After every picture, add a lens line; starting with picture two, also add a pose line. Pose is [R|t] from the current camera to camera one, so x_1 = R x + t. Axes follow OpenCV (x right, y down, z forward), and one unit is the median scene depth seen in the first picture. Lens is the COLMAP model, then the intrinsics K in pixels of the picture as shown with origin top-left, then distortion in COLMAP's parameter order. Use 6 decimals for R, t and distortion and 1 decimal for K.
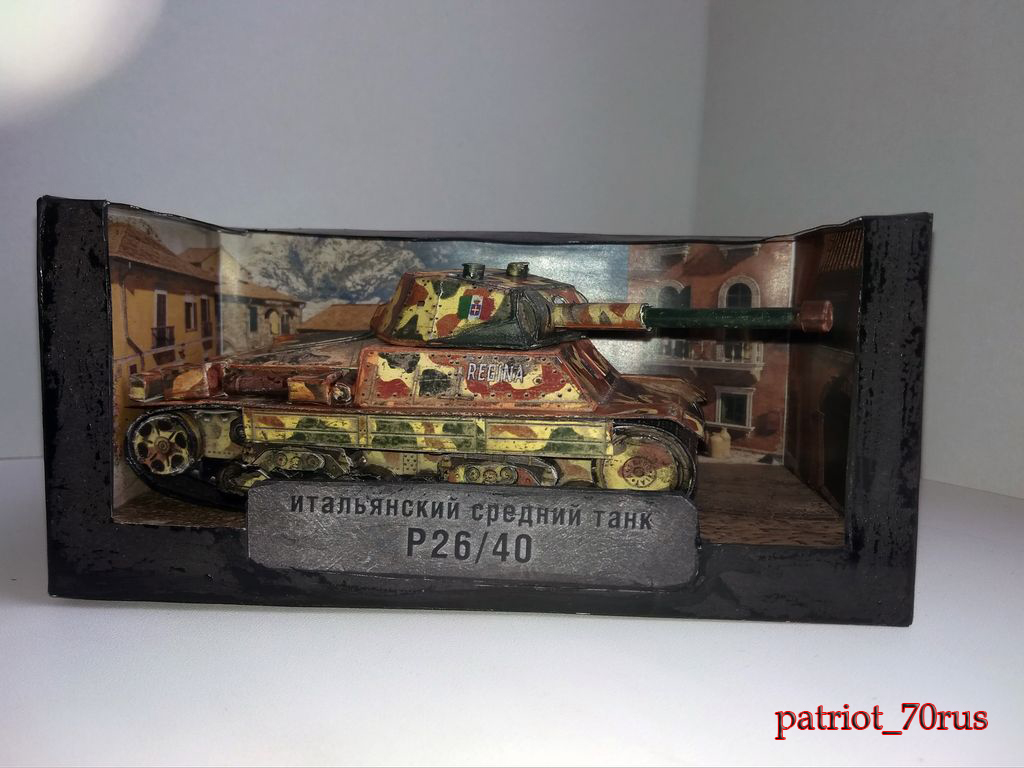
lens RADIAL K [[852.6, 0, 512.0], [0, 852.6, 384.0], [0, 0, 1]] dist [0.059846, -0.007631]
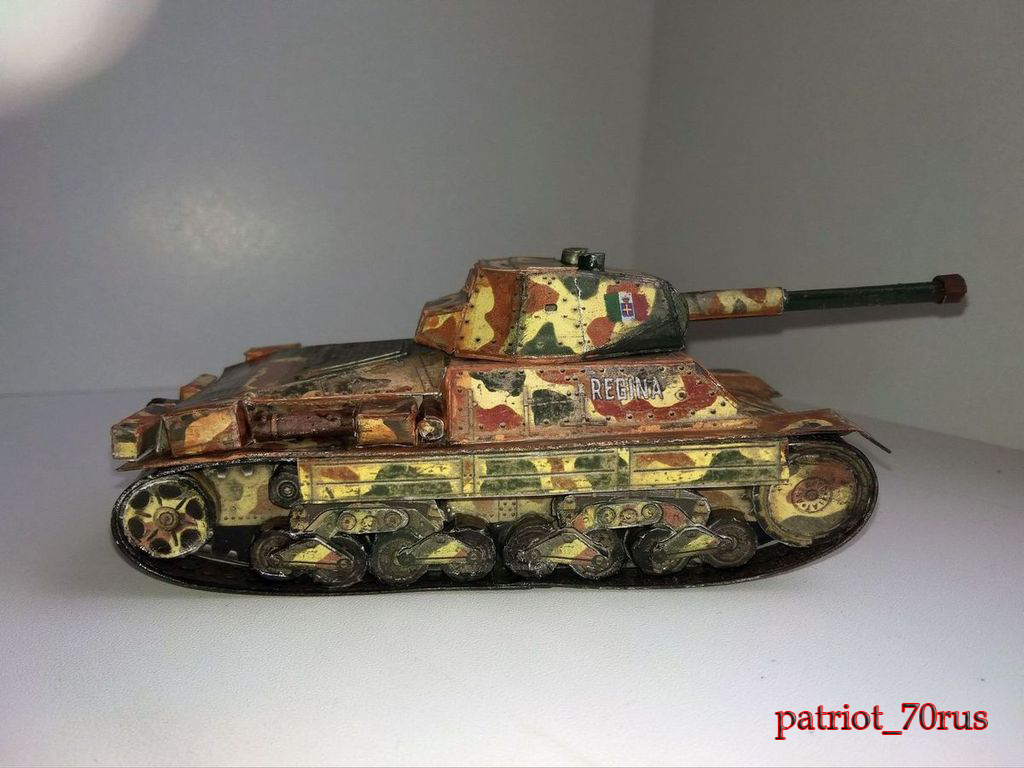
lens RADIAL K [[852.6, 0, 512.0], [0, 852.6, 384.0], [0, 0, 1]] dist [0.059846, -0.007631]
pose [[0.963354, -0.071353, 0.258569, -0.331057], [0.063706, 0.997251, 0.037845, -0.054867], [-0.260558, -0.019986, 0.965251, 0.244730]]
